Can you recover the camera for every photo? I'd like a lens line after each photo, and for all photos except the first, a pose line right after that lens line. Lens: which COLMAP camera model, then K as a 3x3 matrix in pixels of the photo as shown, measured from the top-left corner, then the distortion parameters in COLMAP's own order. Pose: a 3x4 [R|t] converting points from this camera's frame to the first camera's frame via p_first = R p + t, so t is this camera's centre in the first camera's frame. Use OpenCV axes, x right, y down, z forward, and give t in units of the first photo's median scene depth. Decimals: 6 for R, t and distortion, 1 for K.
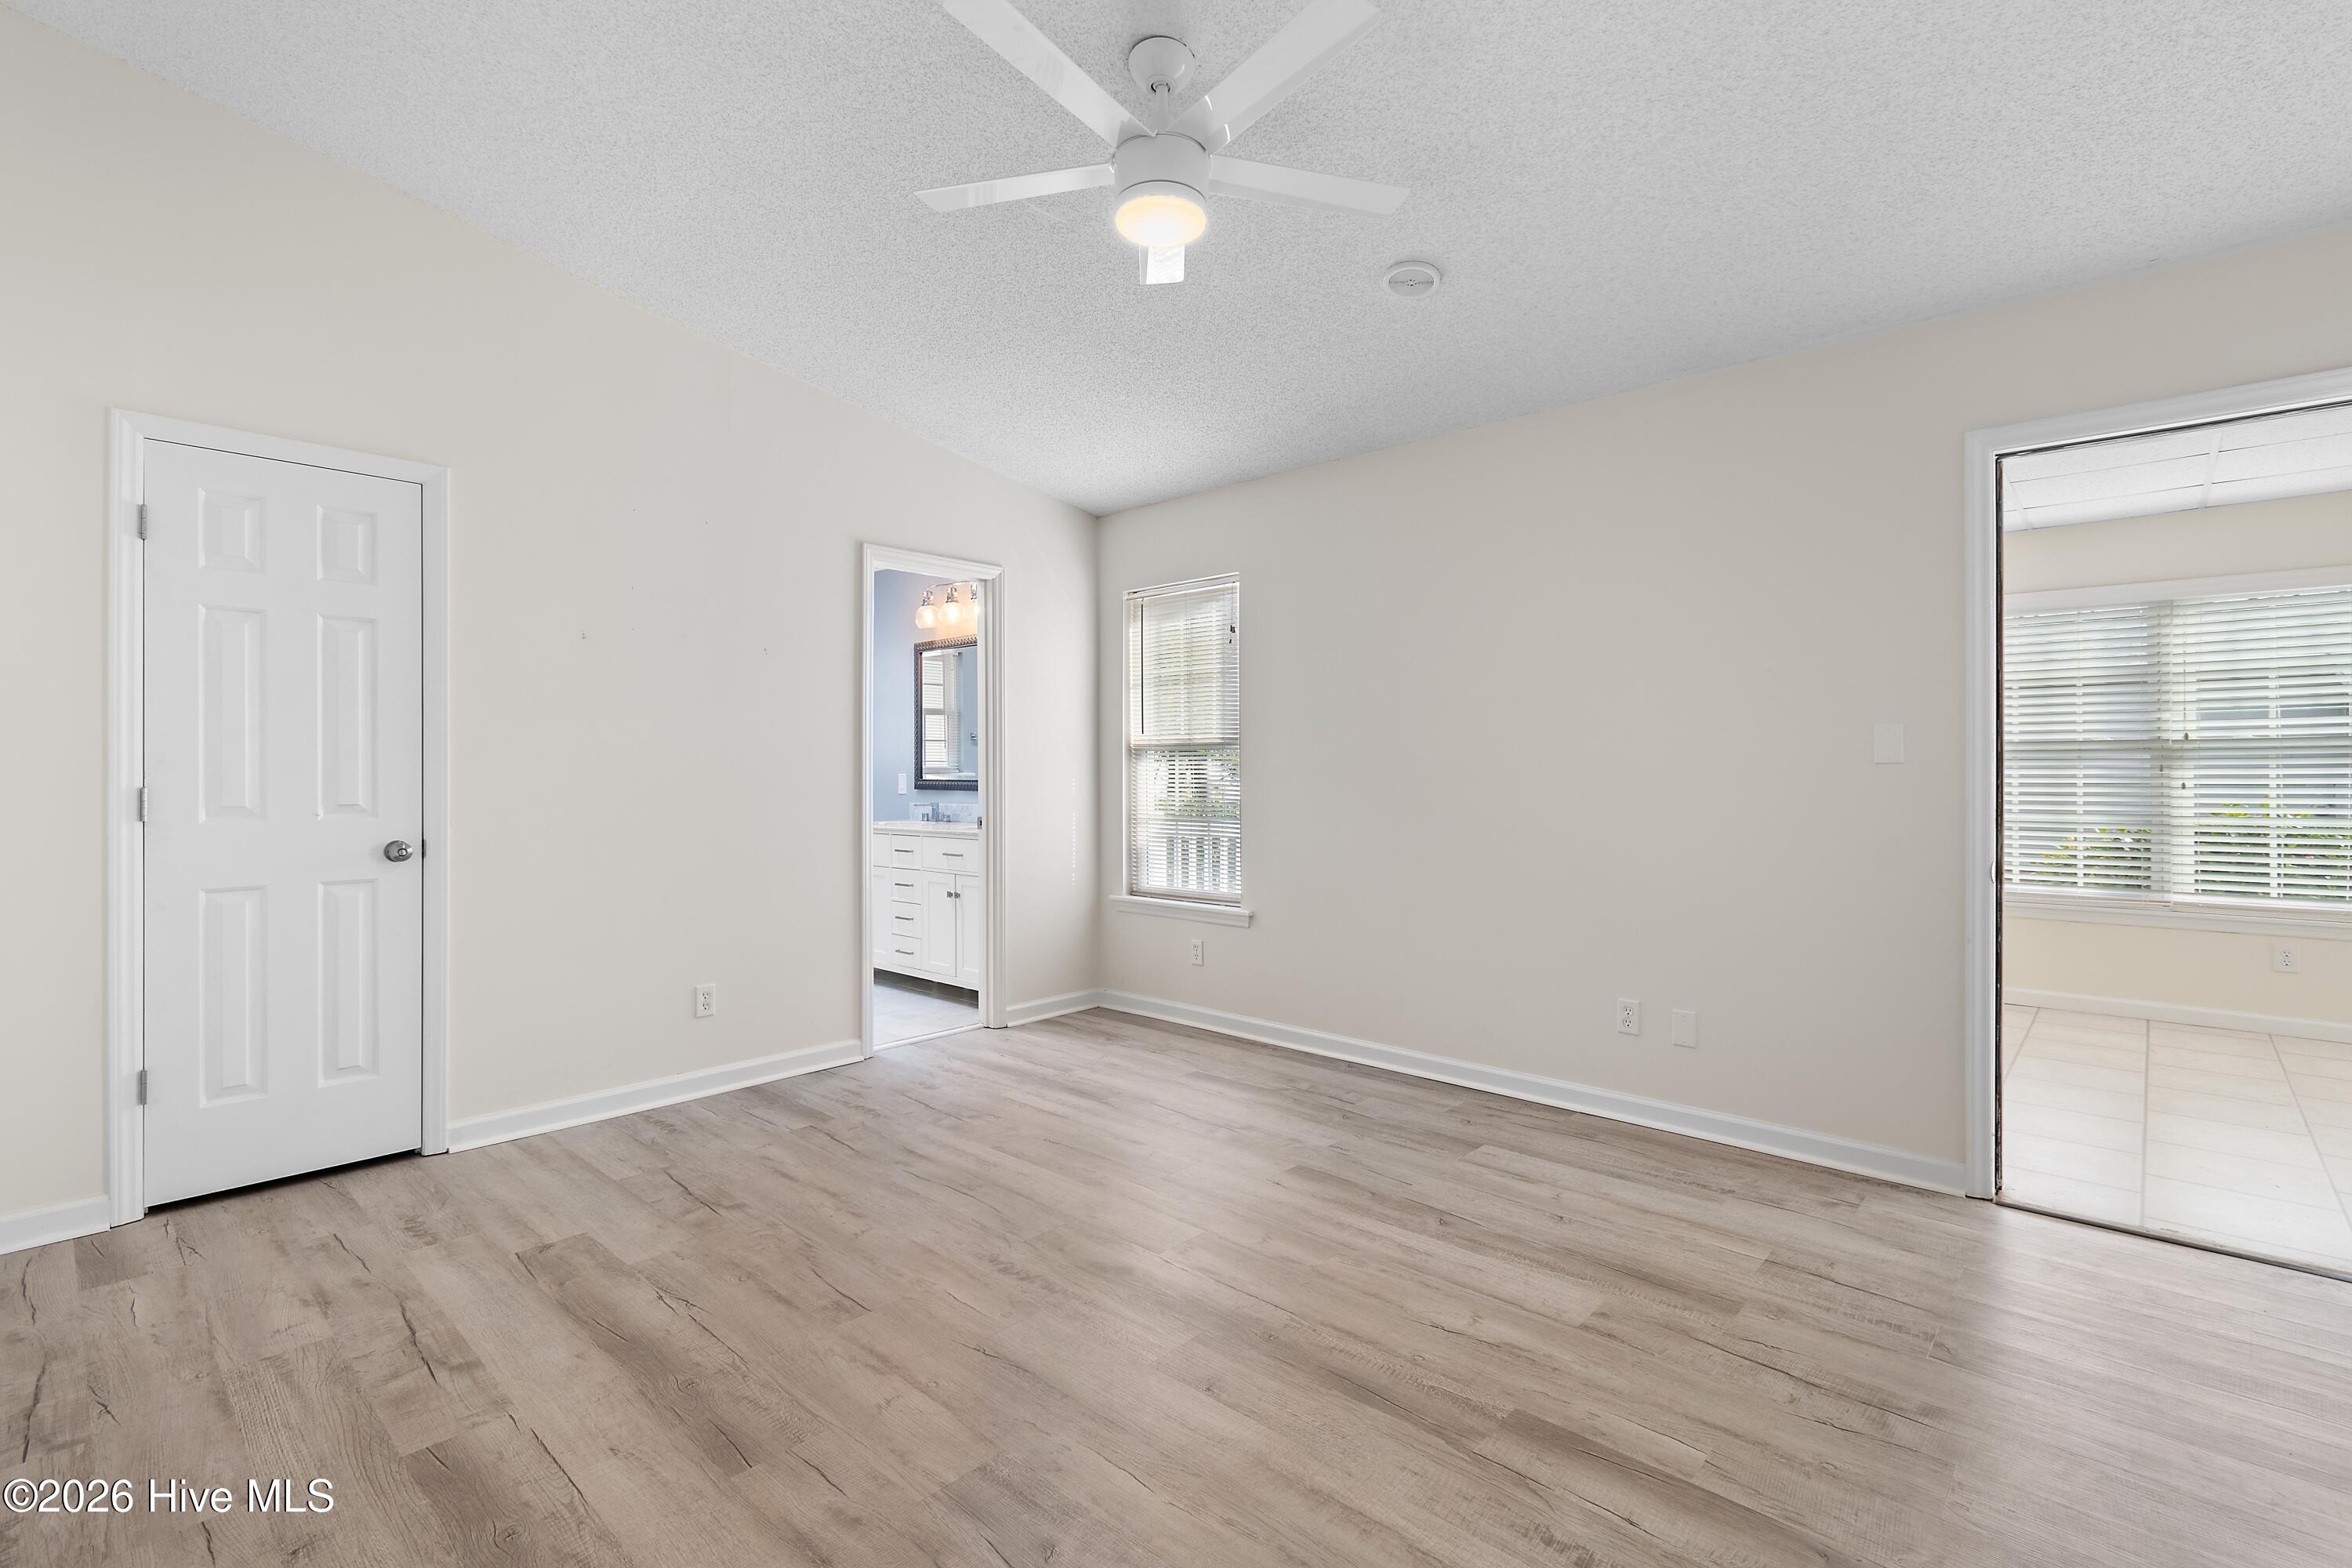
lens RADIAL K [[1052.1, 0, 1179.7], [0, 1052.1, 764.1], [0, 0, 1]] dist [0.002847, 0.000000]
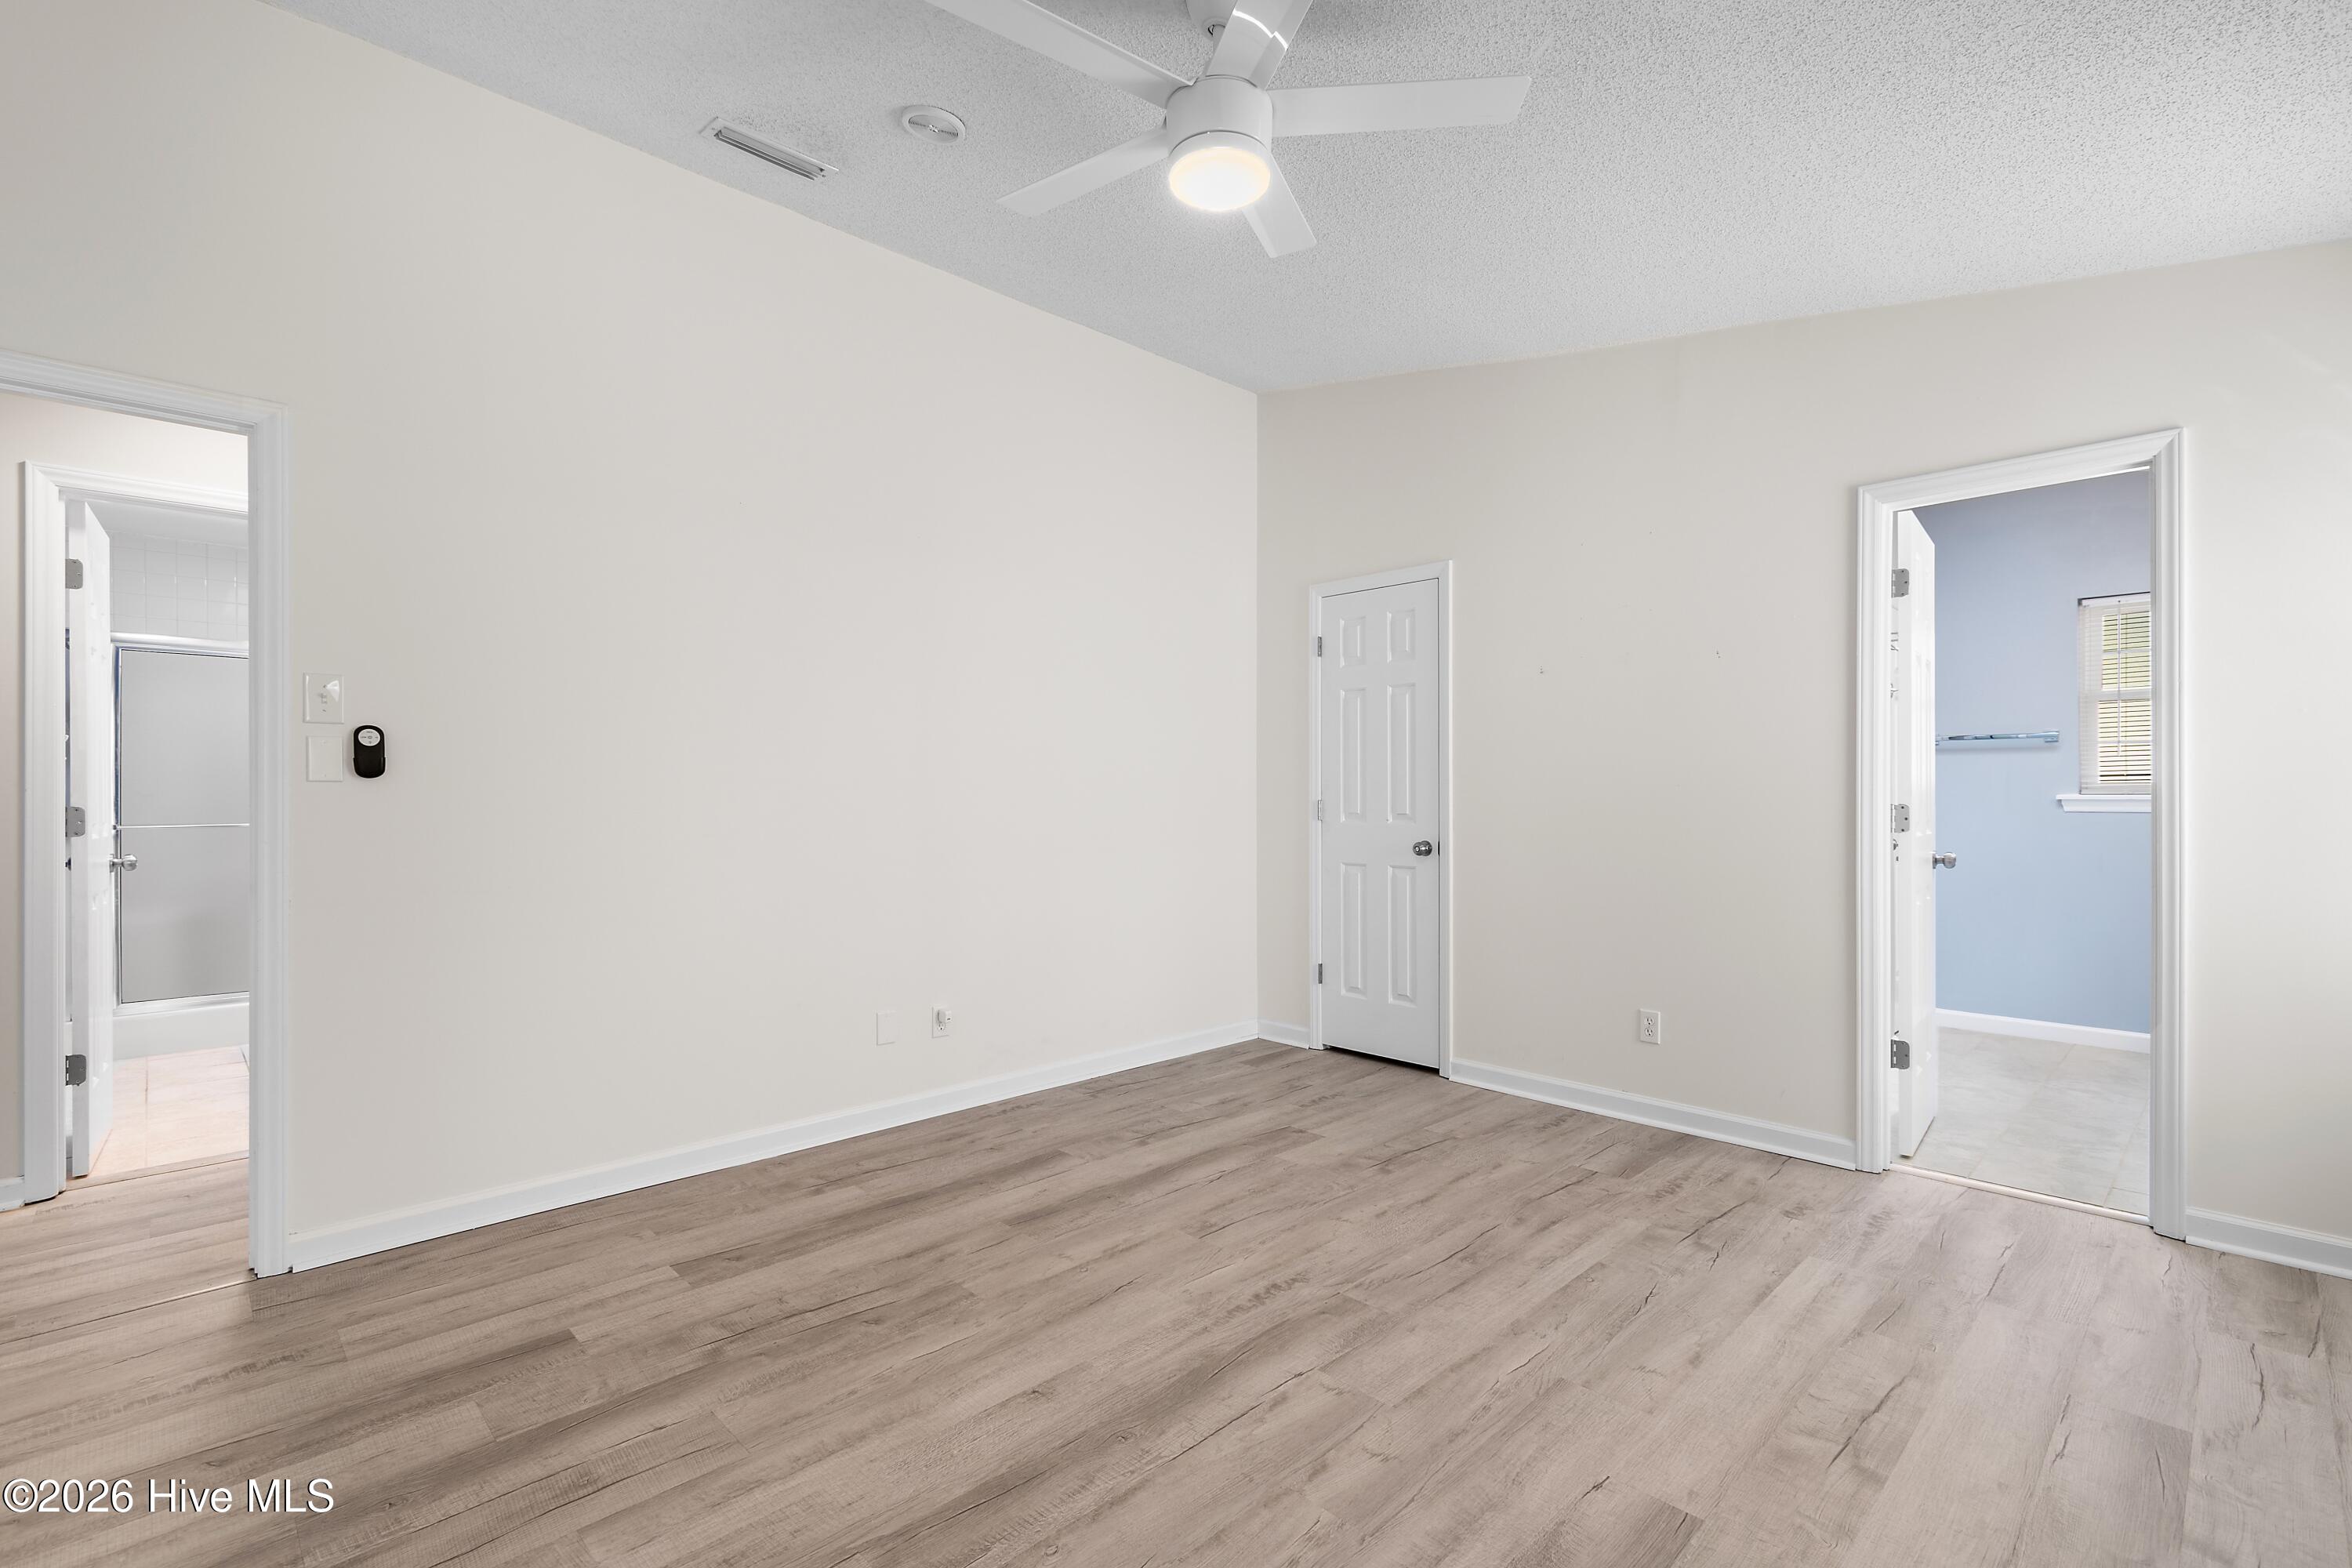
lens RADIAL K [[1047.8, 0, 1172.1], [0, 1047.8, 793.8], [0, 0, 1]] dist [0.002150, -0.000033]
pose [[-0.057405, 0.001951, -0.998349, 0.688604], [0.009705, 0.999952, 0.001396, 0.006171], [0.998304, -0.009609, -0.057421, 0.792475]]
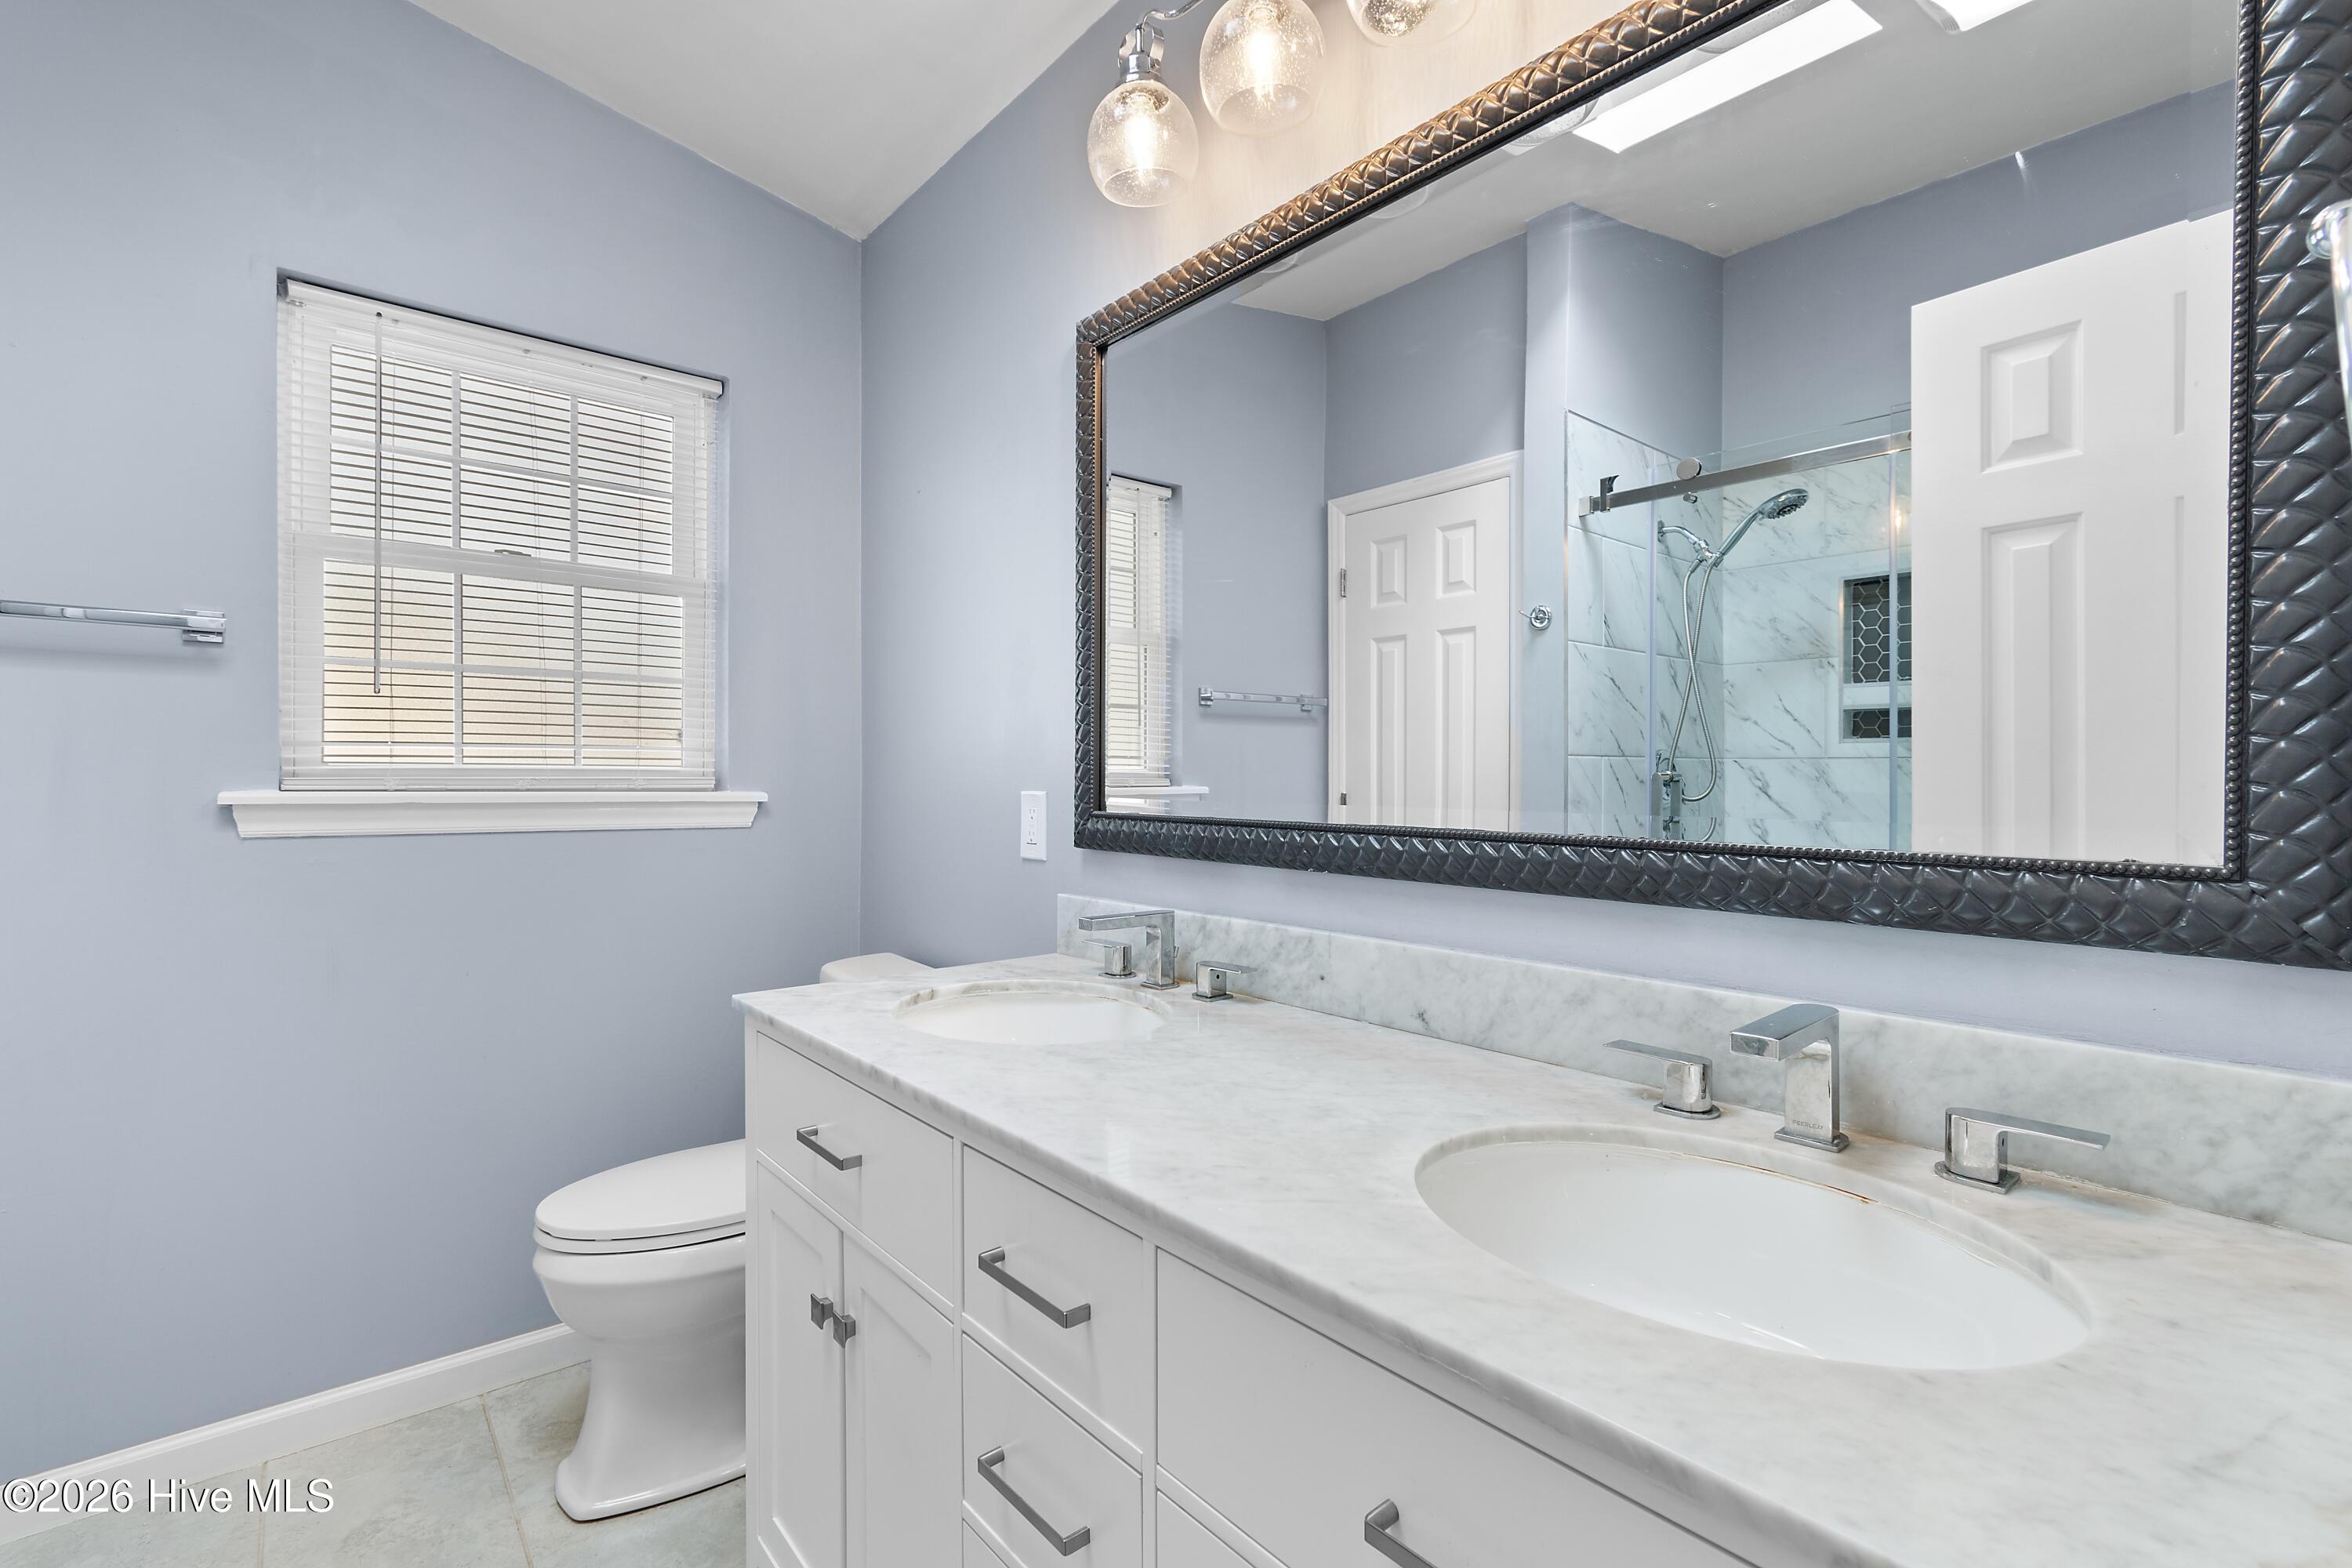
lens RADIAL K [[1060.5, 0, 1197.2], [0, 1060.5, 779.6], [0, 0, 1]] dist [0.002506, -0.000290]
pose [[0.993384, 0.007248, -0.114611, -0.399011], [-0.006684, 0.999964, 0.005300, 0.009711], [0.114645, -0.004499, 0.993396, 1.539453]]
